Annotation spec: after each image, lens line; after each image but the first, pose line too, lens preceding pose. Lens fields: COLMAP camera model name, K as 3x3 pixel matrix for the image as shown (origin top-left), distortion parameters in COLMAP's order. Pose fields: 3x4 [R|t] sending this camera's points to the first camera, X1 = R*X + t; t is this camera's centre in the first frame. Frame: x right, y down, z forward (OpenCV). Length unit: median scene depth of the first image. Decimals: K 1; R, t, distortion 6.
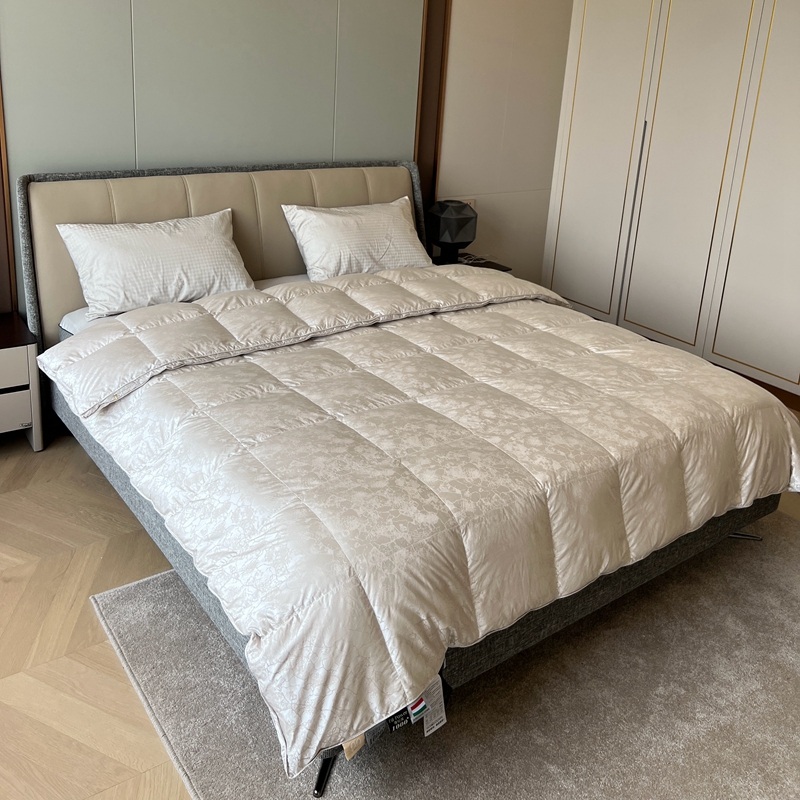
lens RADIAL K [[807.2, 0, 405.1], [0, 807.2, 273.2], [0, 0, 1]] dist [0.126597, -0.312330]
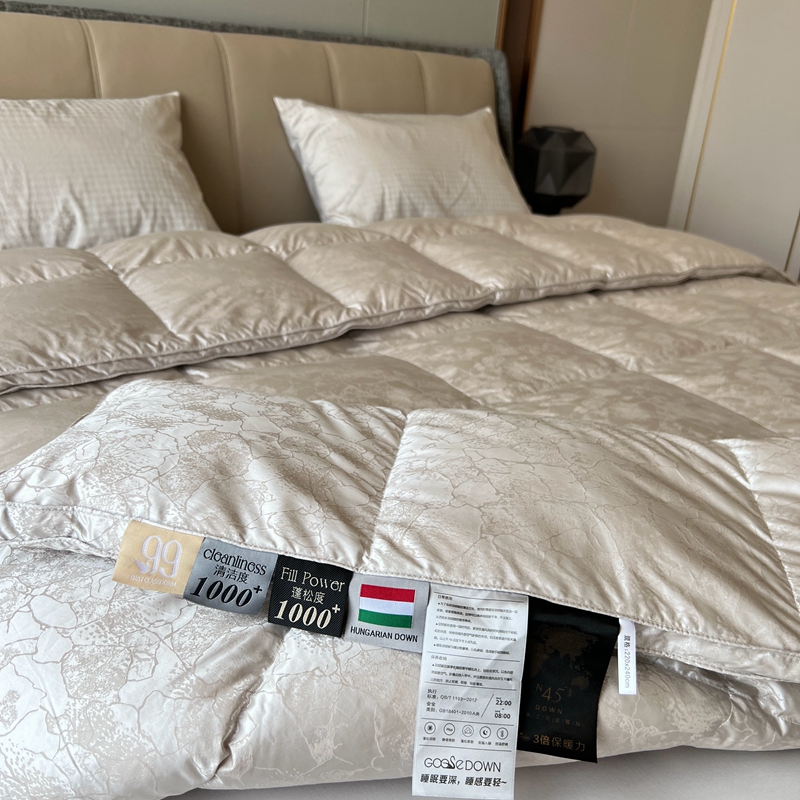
lens RADIAL K [[821.0, 0, 399.4], [0, 821.0, 399.8], [0, 0, 1]] dist [0.070261, -0.158915]
pose [[0.999843, 0.016354, 0.006858, -0.092347], [-0.017064, 0.992498, 0.121067, 0.062777], [-0.004826, -0.121165, 0.992621, 0.567549]]
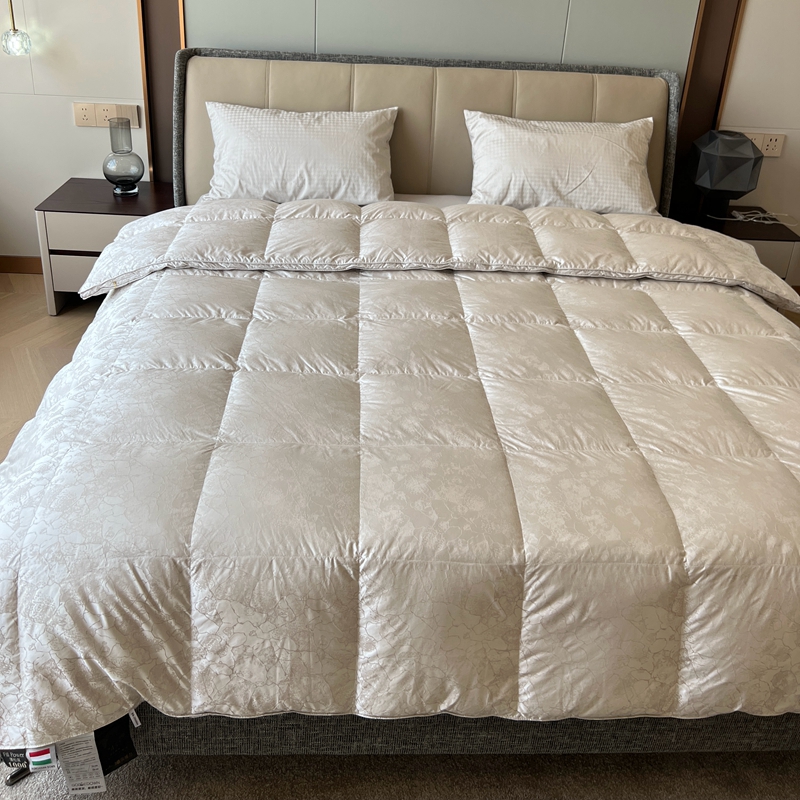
lens RADIAL K [[814.3, 0, 397.8], [0, 814.3, 269.8], [0, 0, 1]] dist [0.088425, -0.119986]
pose [[0.821324, 0.212776, -0.529296, 0.360408], [-0.156706, 0.976295, 0.149303, -0.050460], [0.548517, -0.039682, 0.835197, 0.331267]]
